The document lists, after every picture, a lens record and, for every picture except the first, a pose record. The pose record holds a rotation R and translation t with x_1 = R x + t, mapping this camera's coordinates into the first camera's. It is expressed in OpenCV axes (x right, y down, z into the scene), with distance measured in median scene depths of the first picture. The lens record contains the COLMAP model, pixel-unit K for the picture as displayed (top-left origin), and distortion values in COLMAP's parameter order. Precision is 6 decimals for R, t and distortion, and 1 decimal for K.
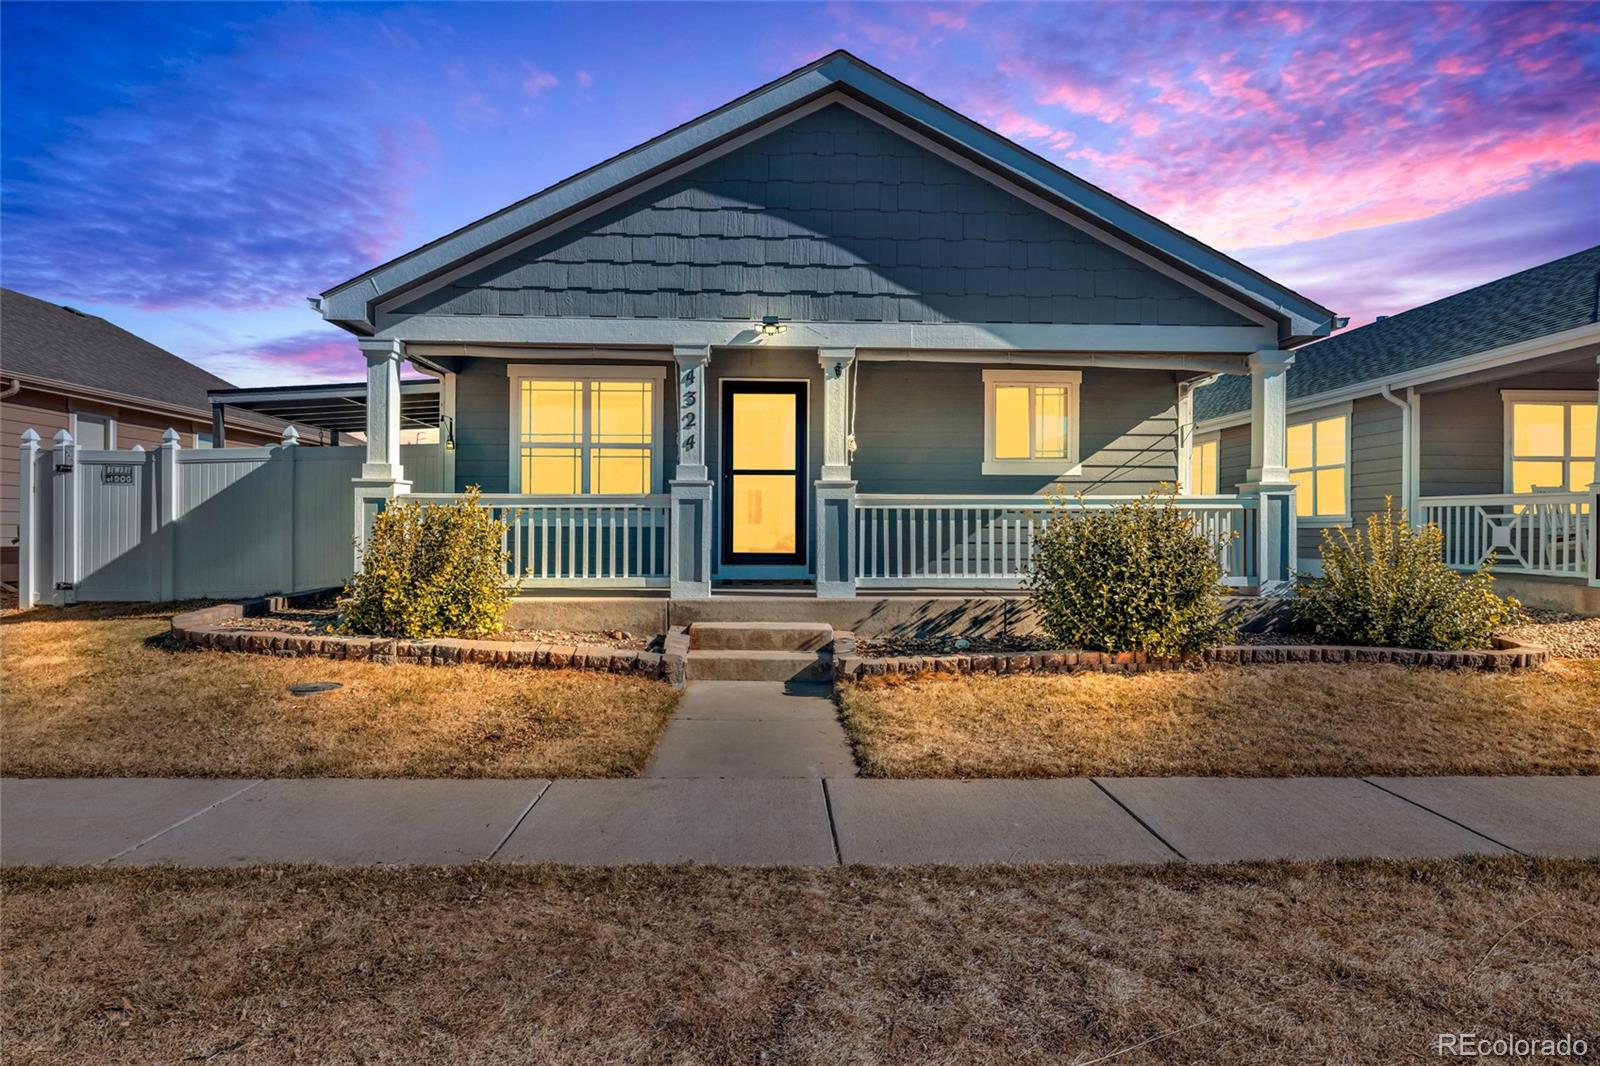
lens RADIAL K [[884.3, 0, 794.8], [0, 884.3, 526.9], [0, 0, 1]] dist [-0.002054, -0.001439]
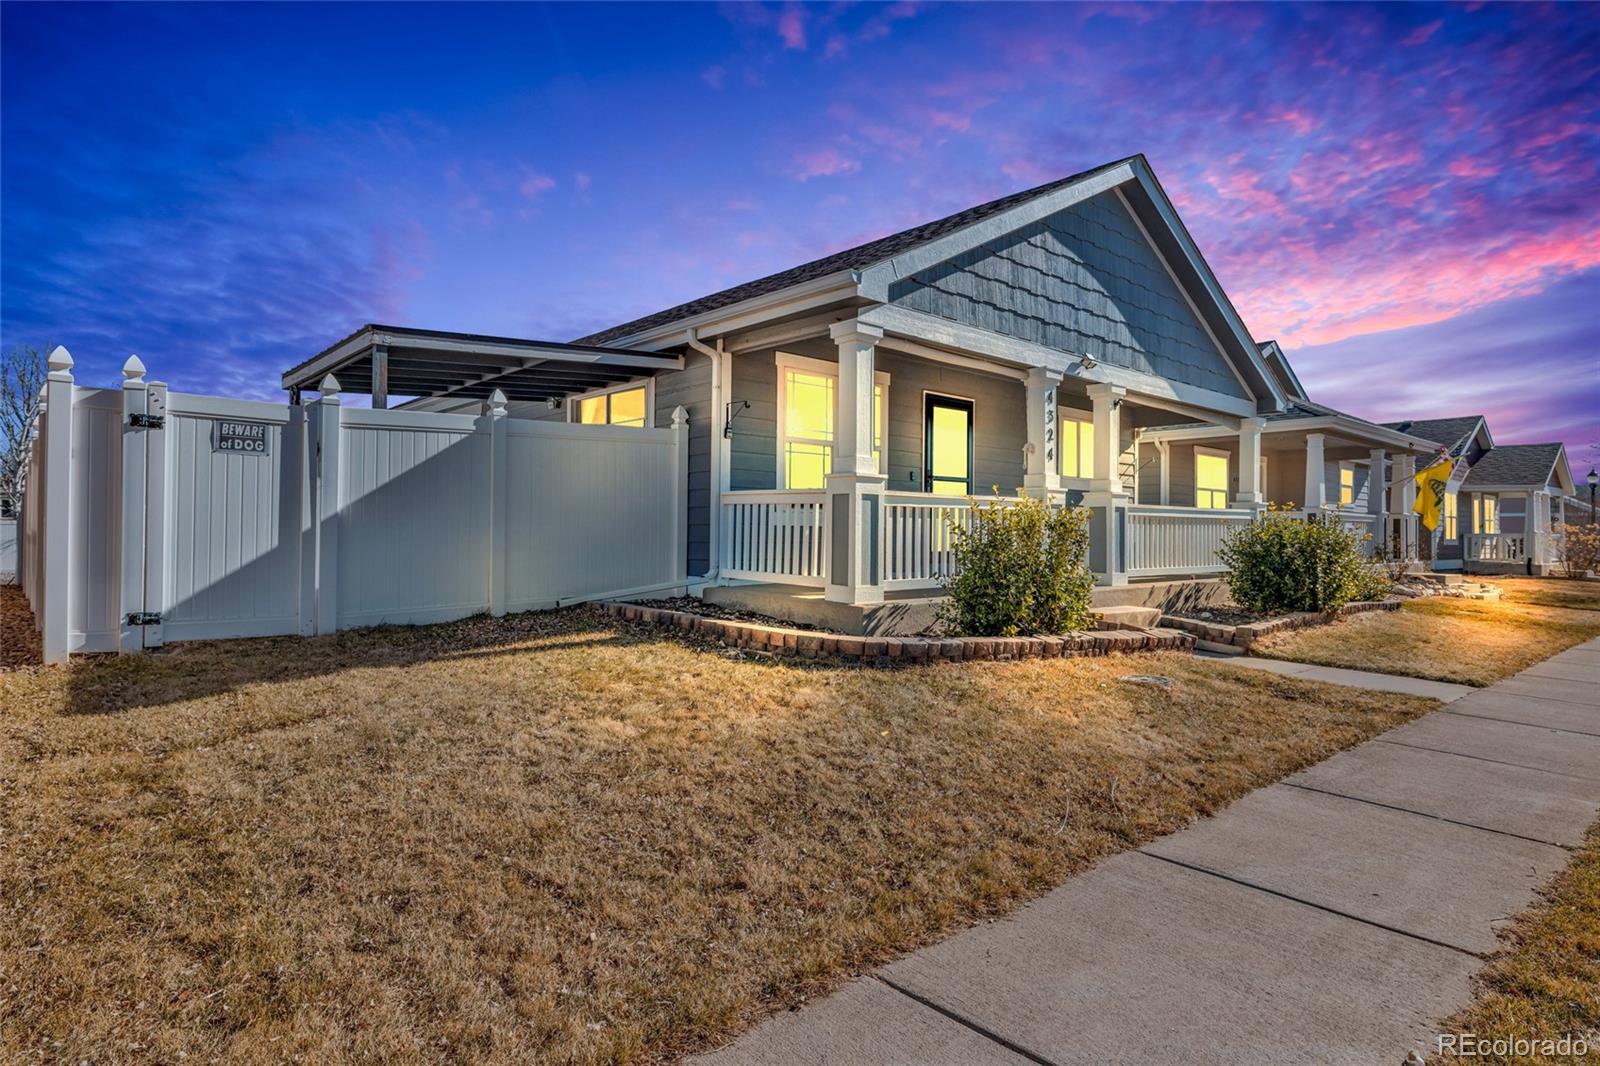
lens RADIAL K [[884.3, 0, 793.8], [0, 884.3, 535.0], [0, 0, 1]] dist [-0.002054, -0.001439]
pose [[0.767904, 0.000656, 0.640565, -0.873075], [-0.009091, 0.999910, 0.009875, 0.000720], [-0.640500, -0.013406, 0.767841, 0.257194]]
